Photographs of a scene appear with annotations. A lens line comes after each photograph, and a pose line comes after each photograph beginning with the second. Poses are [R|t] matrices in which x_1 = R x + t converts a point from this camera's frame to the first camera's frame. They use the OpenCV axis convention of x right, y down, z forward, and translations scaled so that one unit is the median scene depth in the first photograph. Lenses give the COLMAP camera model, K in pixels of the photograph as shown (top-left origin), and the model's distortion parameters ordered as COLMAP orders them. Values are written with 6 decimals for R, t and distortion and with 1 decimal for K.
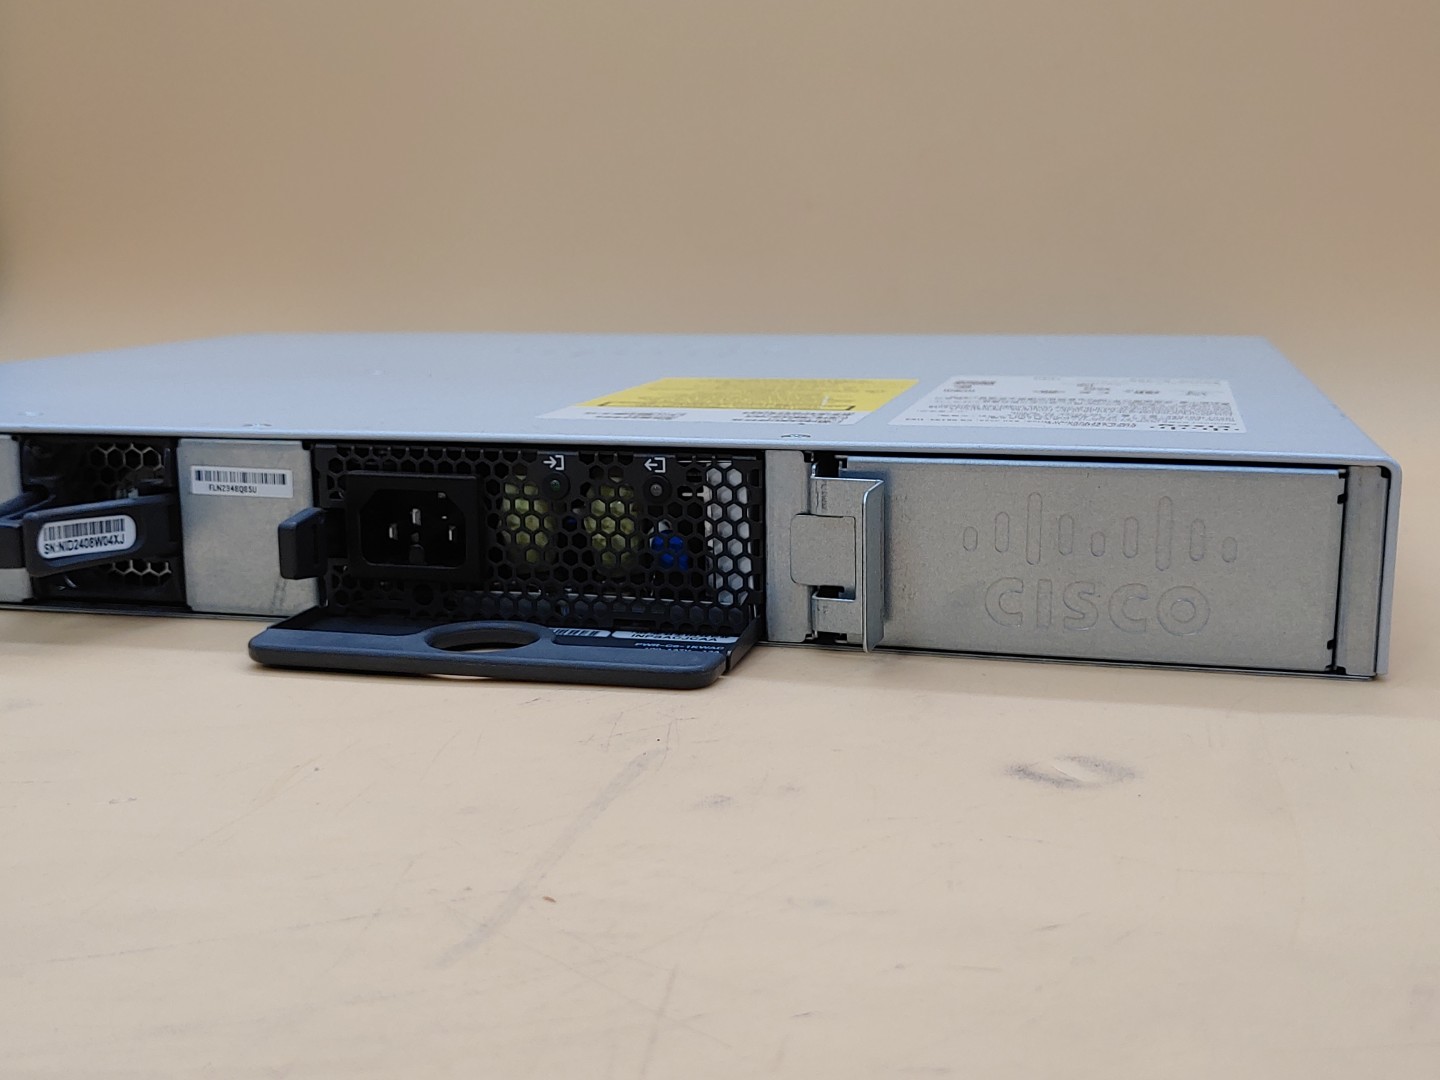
lens RADIAL K [[1661.7, 0, 720.0], [0, 1661.7, 540.0], [0, 0, 1]] dist [0.124787, -0.696792]
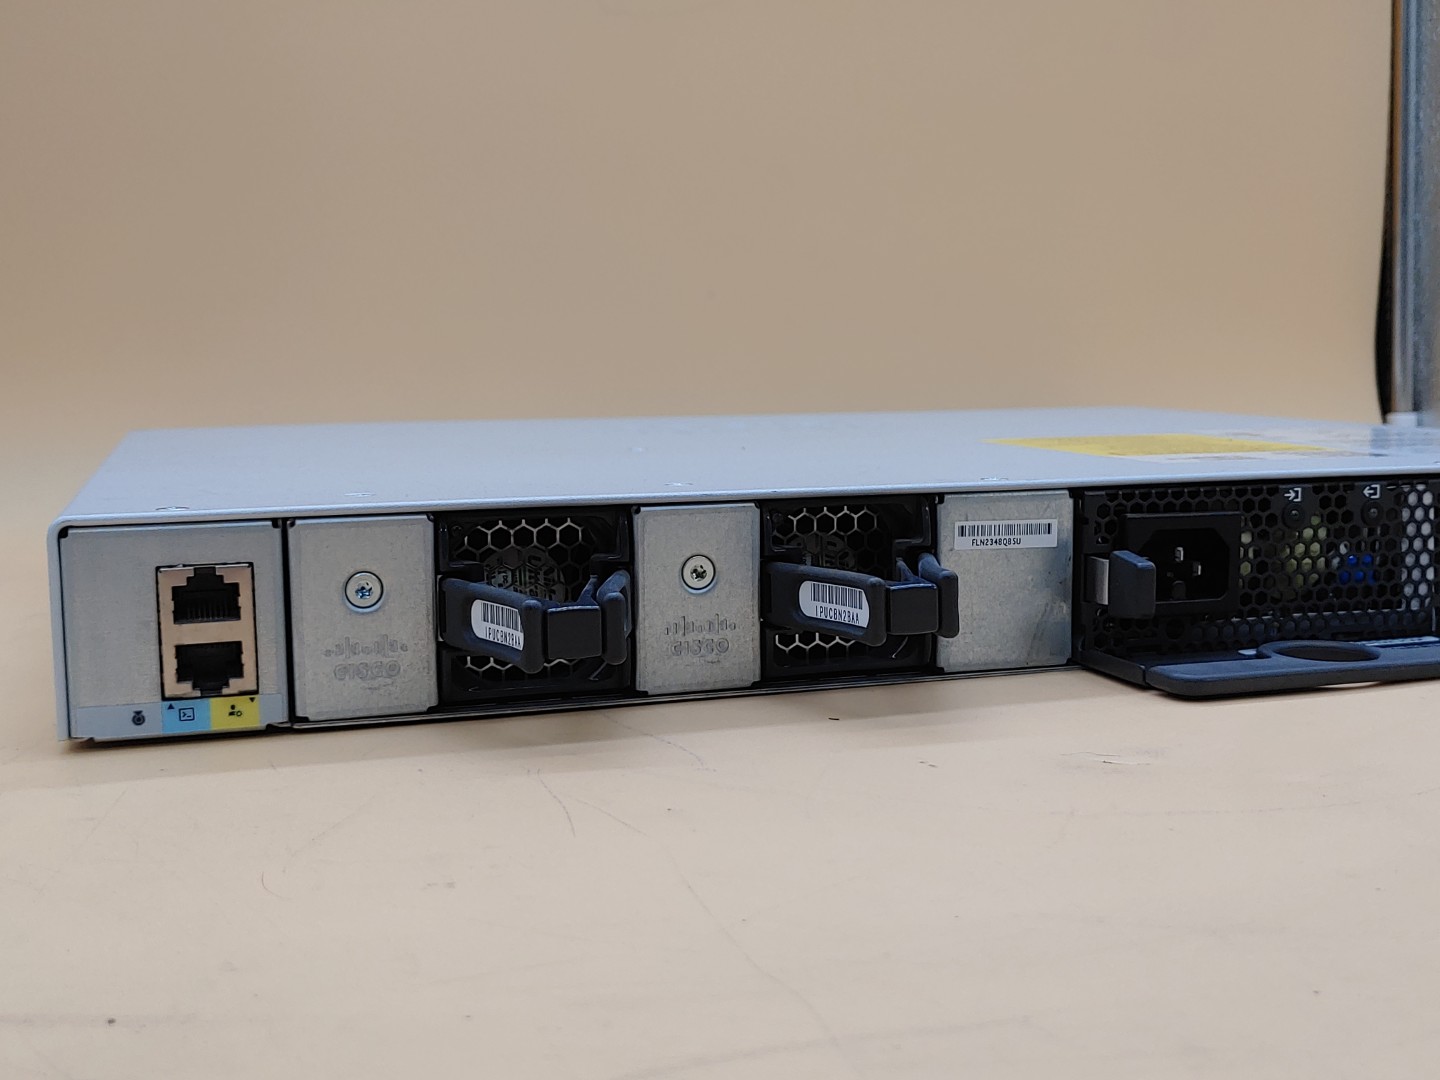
lens RADIAL K [[1661.7, 0, 720.0], [0, 1661.7, 540.0], [0, 0, 1]] dist [0.124787, -0.696792]
pose [[0.852348, -0.065933, 0.518801, -1.008388], [0.085091, 0.996286, -0.013182, -0.035169], [-0.516005, 0.055381, 0.854793, 0.259942]]
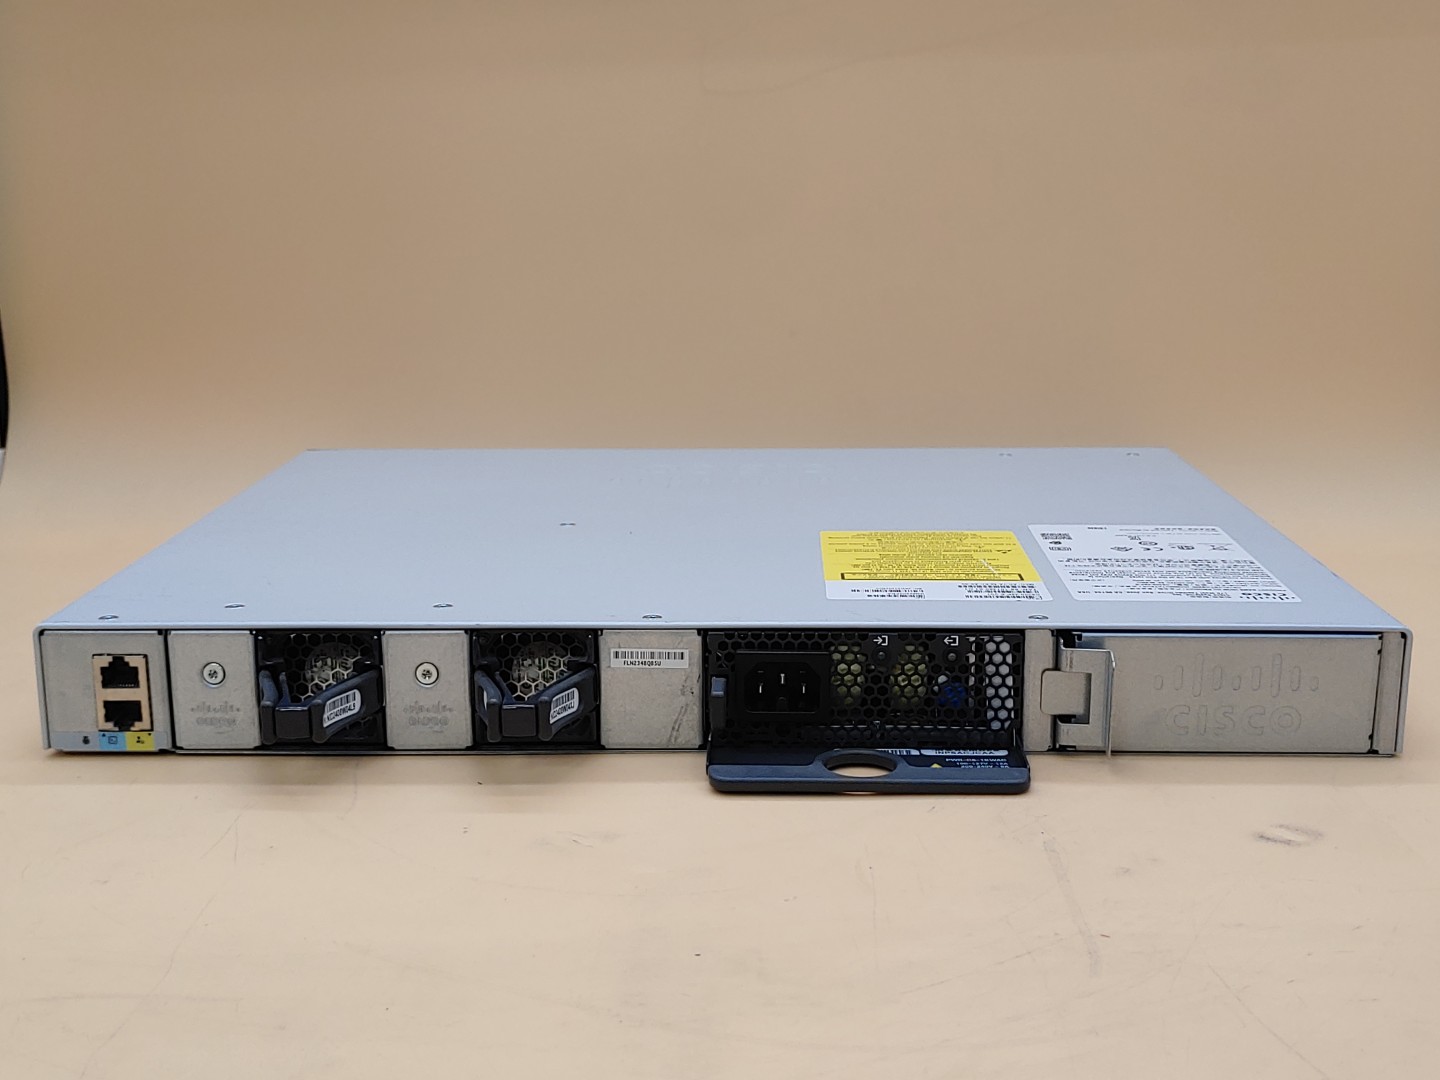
lens RADIAL K [[1773.3, 0, 720.0], [0, 1773.3, 540.0], [0, 0, 1]] dist [0.112256, -0.691162]
pose [[0.974265, -0.039397, 0.221938, -0.600567], [0.033800, 0.999009, 0.028962, -0.190894], [-0.222859, -0.020715, 0.974631, -0.532154]]
